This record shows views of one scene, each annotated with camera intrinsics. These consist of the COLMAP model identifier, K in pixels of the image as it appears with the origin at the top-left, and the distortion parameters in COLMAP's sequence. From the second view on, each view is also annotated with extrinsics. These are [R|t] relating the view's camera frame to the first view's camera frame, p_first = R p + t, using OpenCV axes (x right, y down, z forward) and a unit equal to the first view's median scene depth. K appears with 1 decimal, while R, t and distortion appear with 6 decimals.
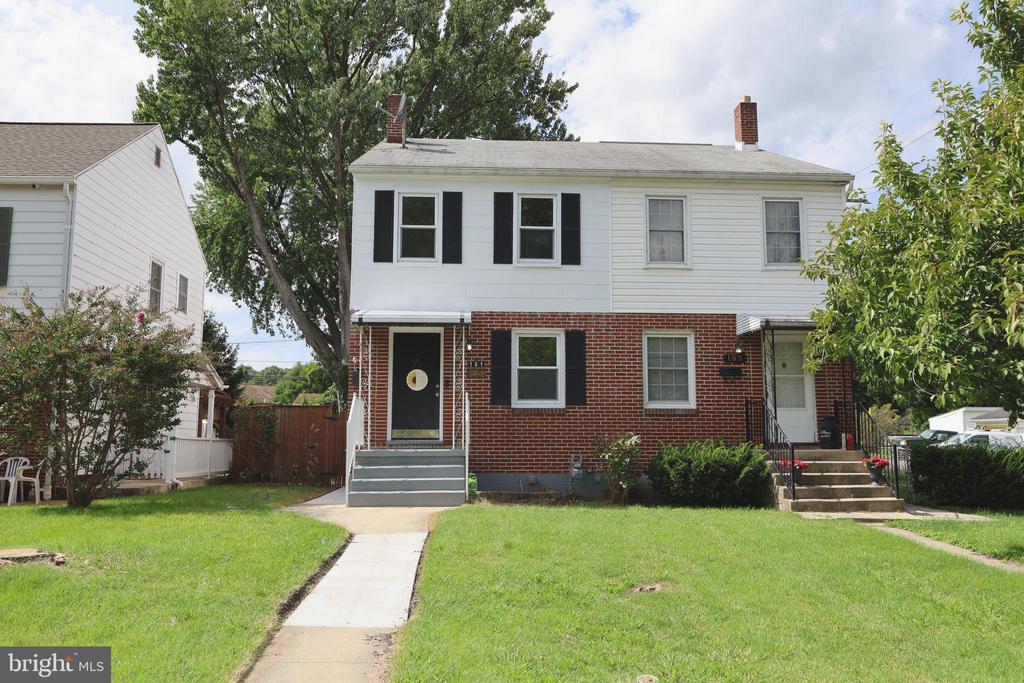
lens RADIAL K [[884.9, 0, 512.1], [0, 884.9, 340.9], [0, 0, 1]] dist [0.004678, -0.000474]
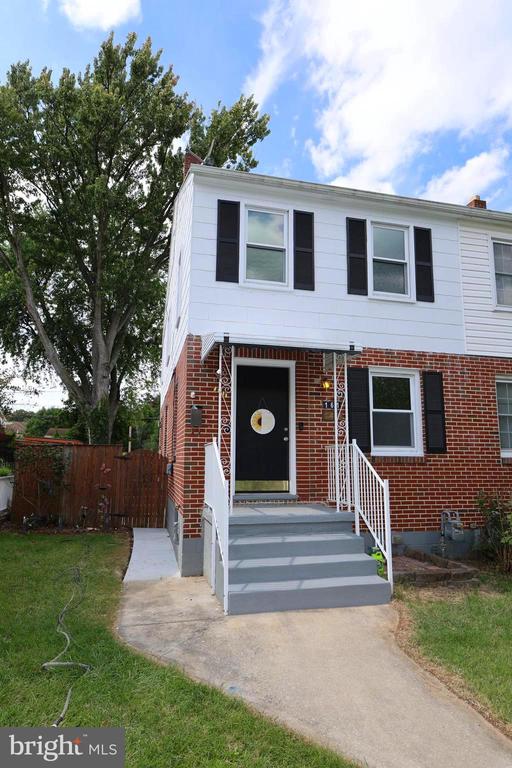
lens RADIAL K [[479.8, 0, 256.7], [0, 479.8, 384.8], [0, 0, 1]] dist [-0.003927, -0.000482]
pose [[0.980047, 0.038179, 0.195064, -0.203617], [-0.031452, 0.998803, -0.037472, 0.026412], [-0.196261, 0.030590, 0.980075, 0.545184]]
